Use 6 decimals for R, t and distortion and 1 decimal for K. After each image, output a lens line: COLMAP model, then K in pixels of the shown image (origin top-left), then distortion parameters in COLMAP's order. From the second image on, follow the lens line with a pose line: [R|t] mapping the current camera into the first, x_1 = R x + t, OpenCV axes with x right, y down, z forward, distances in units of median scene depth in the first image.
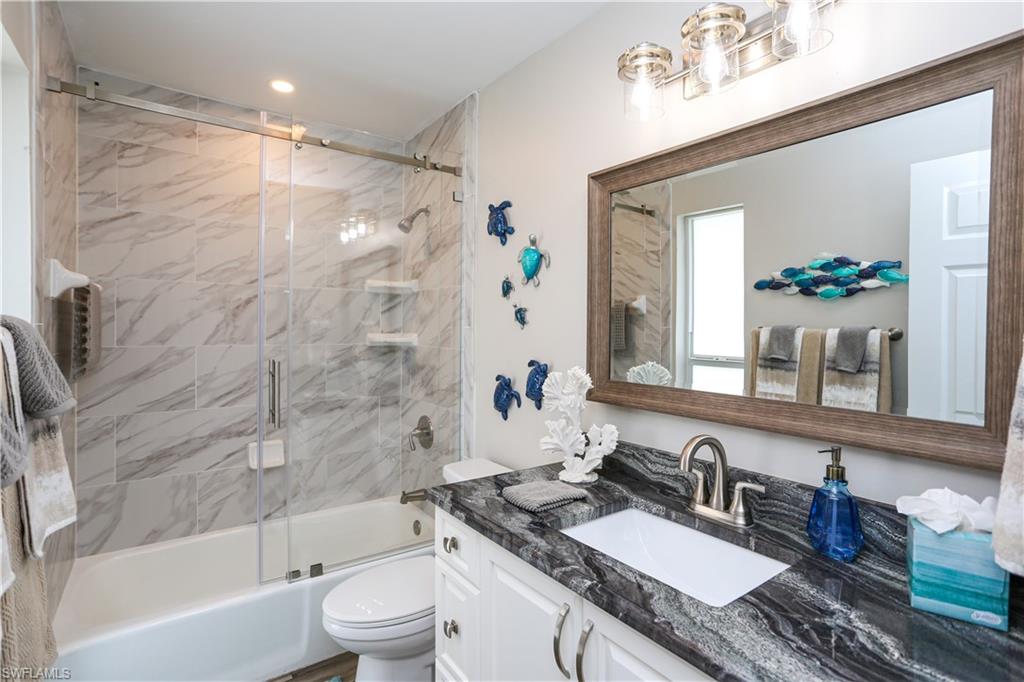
lens RADIAL K [[497.1, 0, 517.0], [0, 497.1, 332.6], [0, 0, 1]] dist [-0.046871, 0.026383]
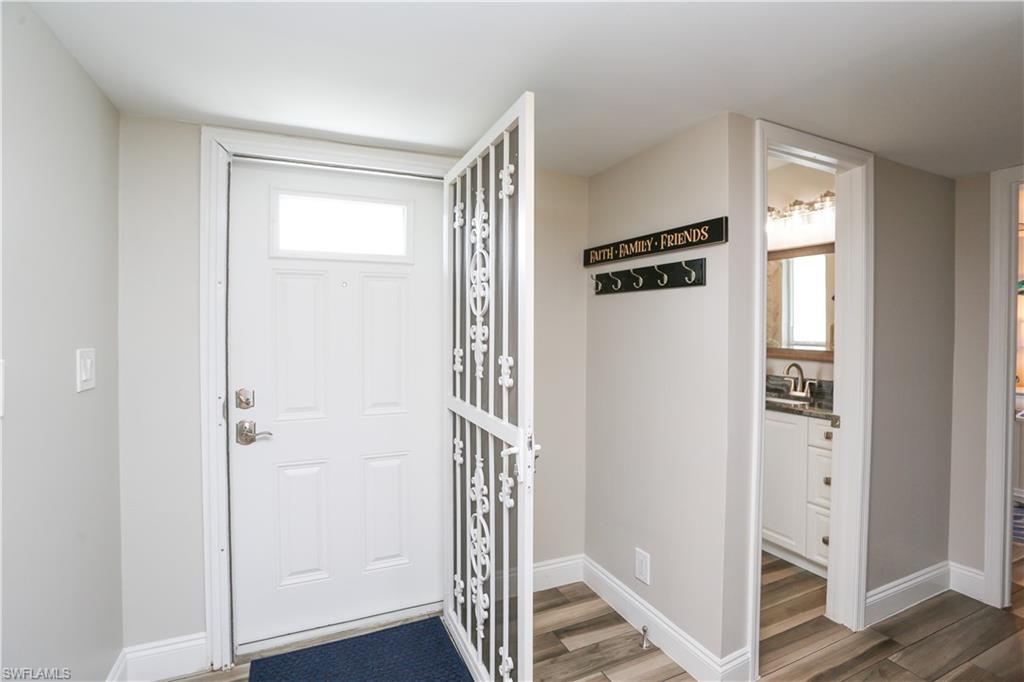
lens RADIAL K [[497.1, 0, 514.5], [0, 497.1, 335.4], [0, 0, 1]] dist [-0.046871, 0.026383]
pose [[0.982972, -0.011088, -0.183419, -0.716768], [0.012117, 0.999916, 0.004493, 0.030802], [0.183354, -0.006639, 0.983025, -2.199315]]
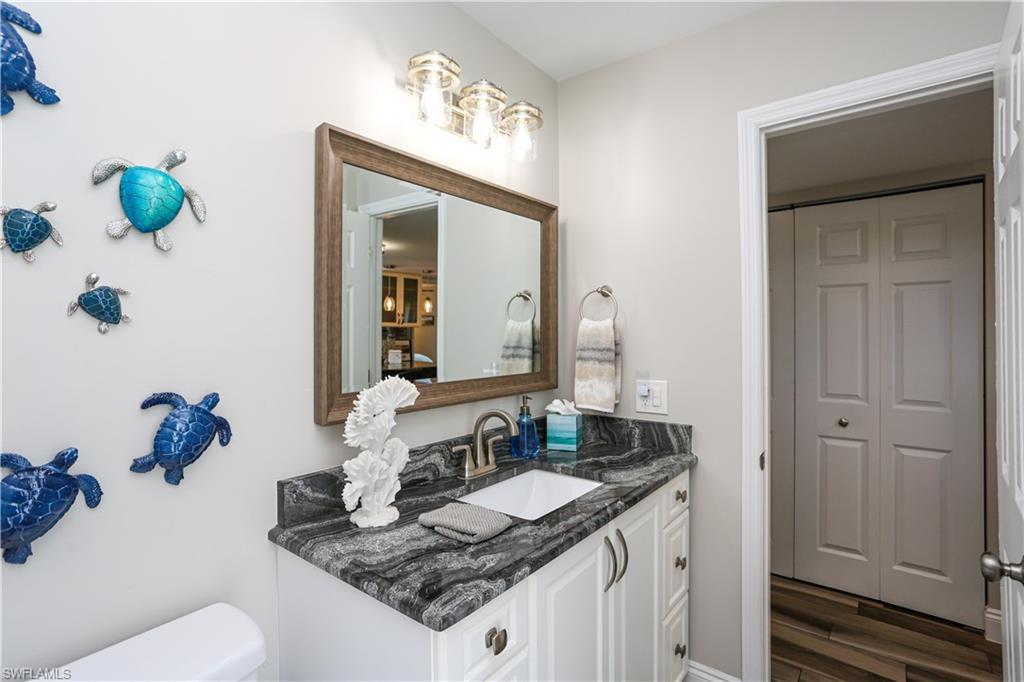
lens RADIAL K [[497.1, 0, 516.1], [0, 497.1, 337.2], [0, 0, 1]] dist [-0.046871, 0.026383]
pose [[-0.274959, -0.023898, 0.961159, -0.529146], [0.005766, 0.999632, 0.026504, -0.013121], [-0.961439, 0.012830, -0.274720, 0.759483]]
